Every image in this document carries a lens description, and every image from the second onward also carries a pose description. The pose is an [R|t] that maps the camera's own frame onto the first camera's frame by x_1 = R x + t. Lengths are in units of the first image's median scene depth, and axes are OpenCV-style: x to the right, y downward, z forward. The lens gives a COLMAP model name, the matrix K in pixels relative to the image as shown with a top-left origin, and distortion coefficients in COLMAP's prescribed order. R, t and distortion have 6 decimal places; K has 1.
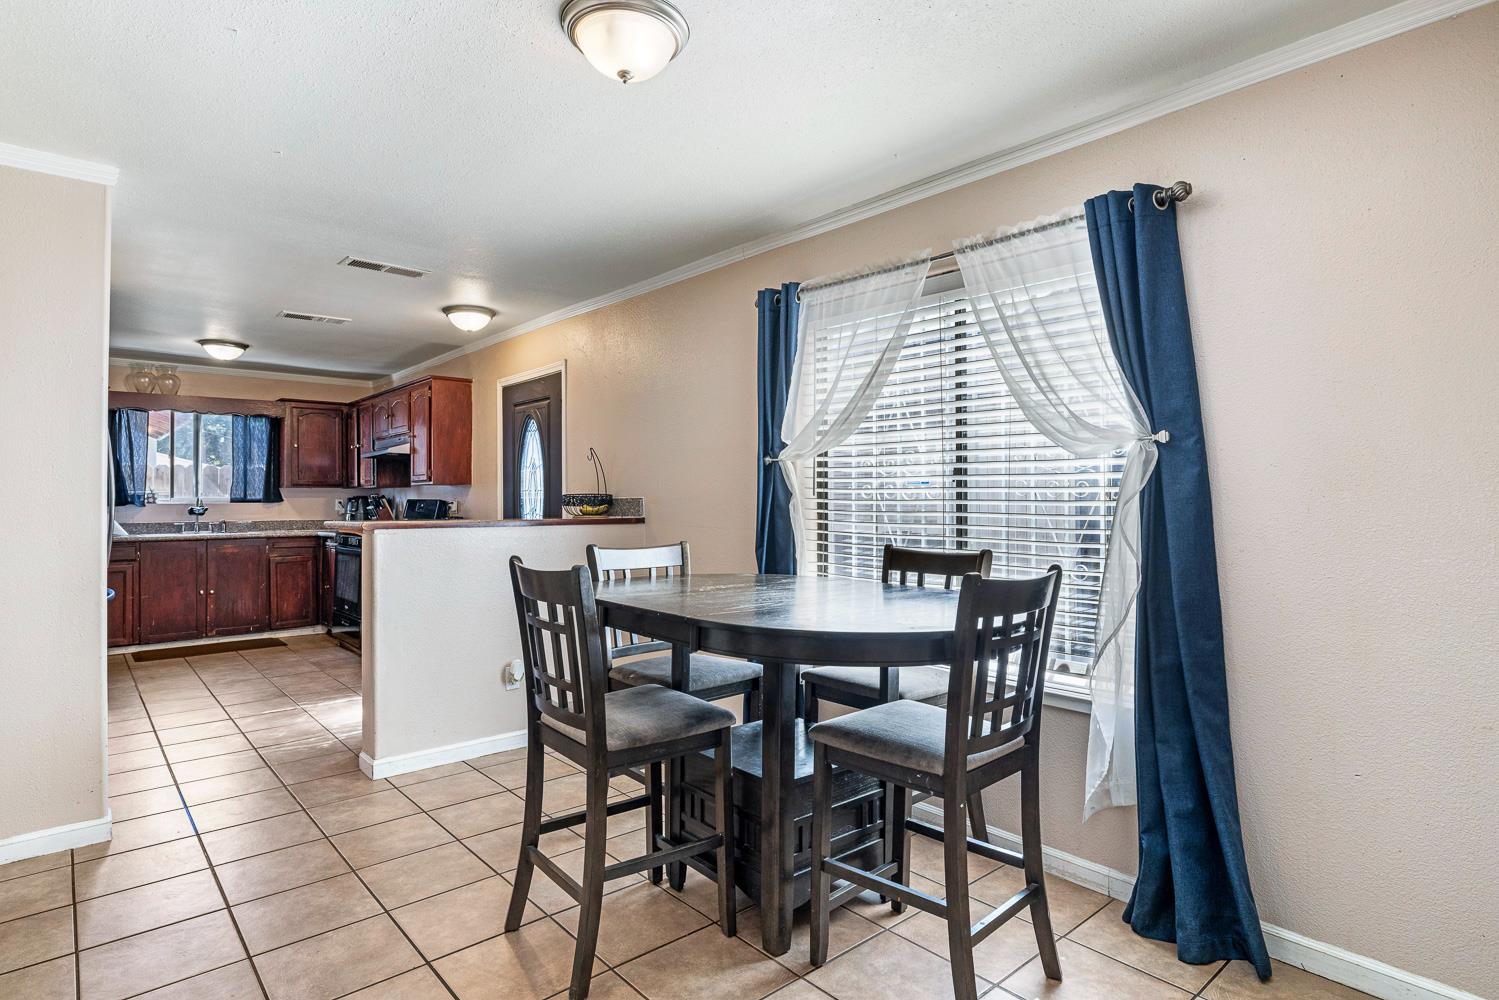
lens RADIAL K [[785.3, 0, 749.5], [0, 785.3, 500.0], [0, 0, 1]] dist [-0.000158, -0.000164]
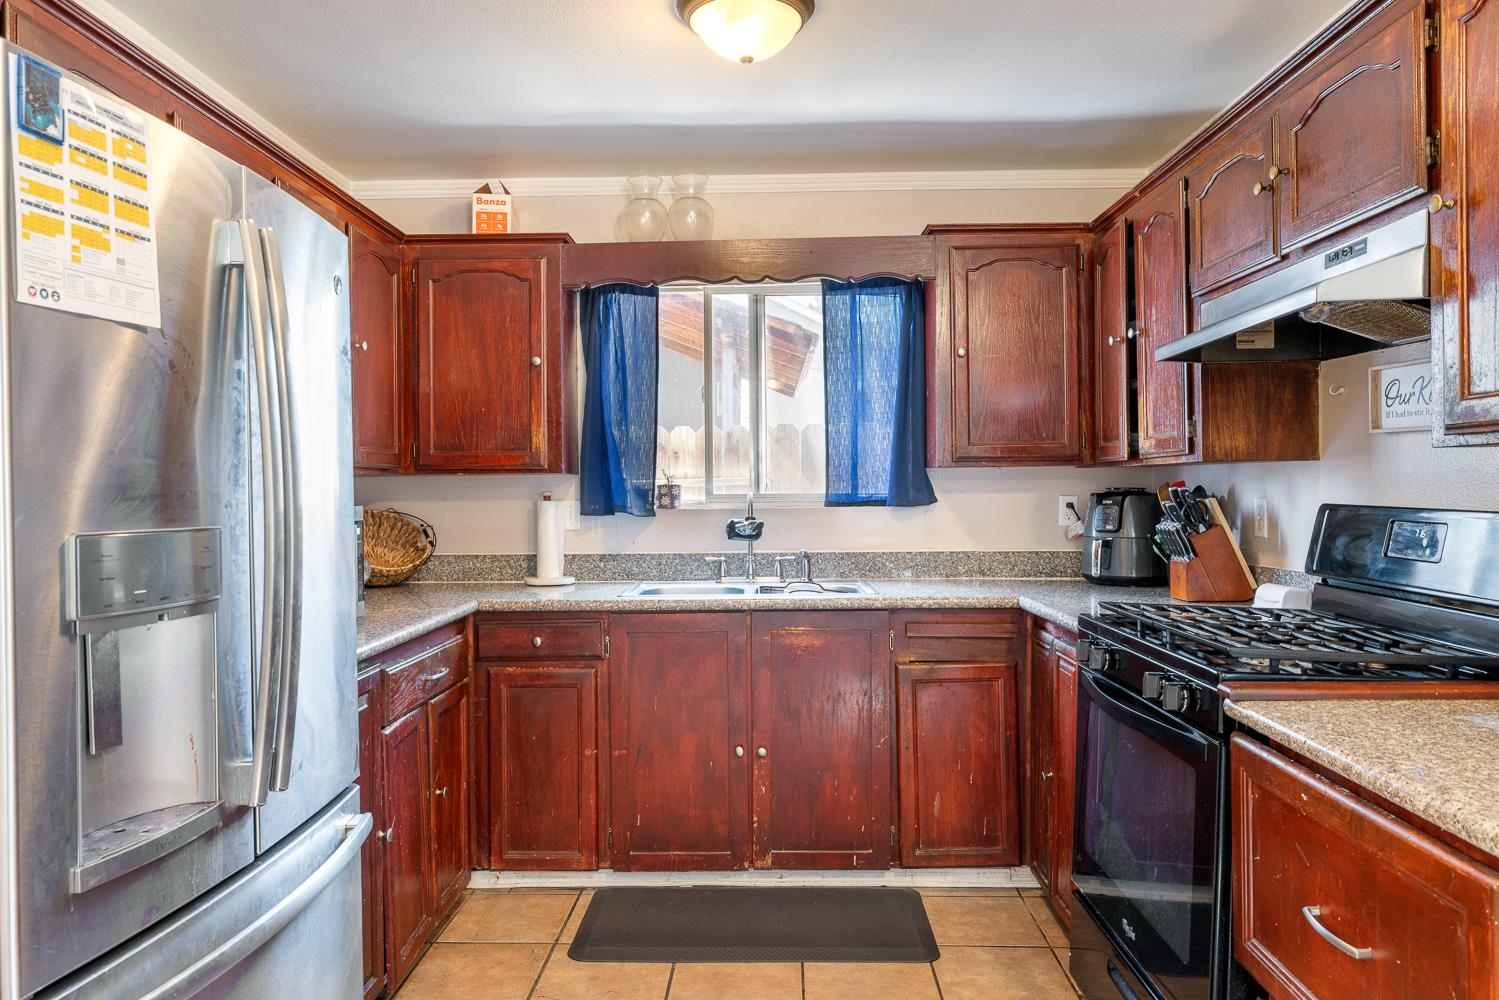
lens RADIAL K [[1003.8, 0, 749.5], [0, 1003.8, 500.0], [0, 0, 1]] dist [-0.002287, 0.001143]
pose [[0.736883, 0.005484, -0.675998, -0.344349], [0.007533, 0.999838, 0.016322, -0.008875], [0.675978, -0.017119, 0.736723, 0.604847]]
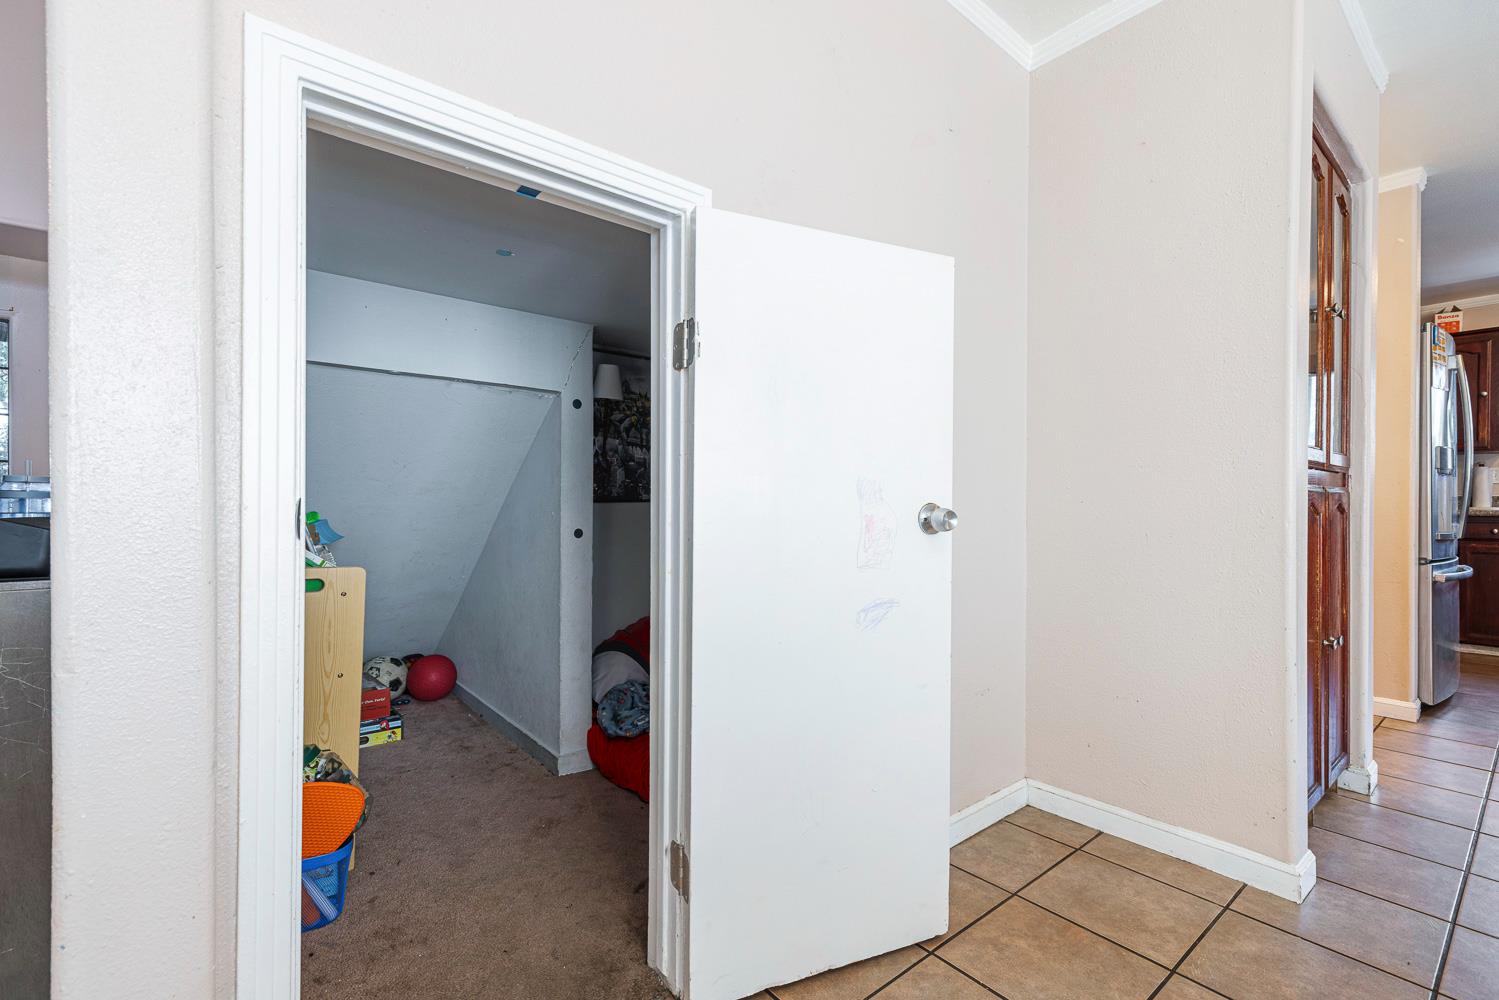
lens RADIAL K [[632.5, 0, 749.5], [0, 632.5, 500.0], [0, 0, 1]] dist [-0.001393, -0.000215]
pose [[-0.062339, -0.000915, -0.998055, -0.109664], [-0.003258, 0.999994, -0.000714, 0.034600], [0.998050, 0.003207, -0.062342, 0.238526]]
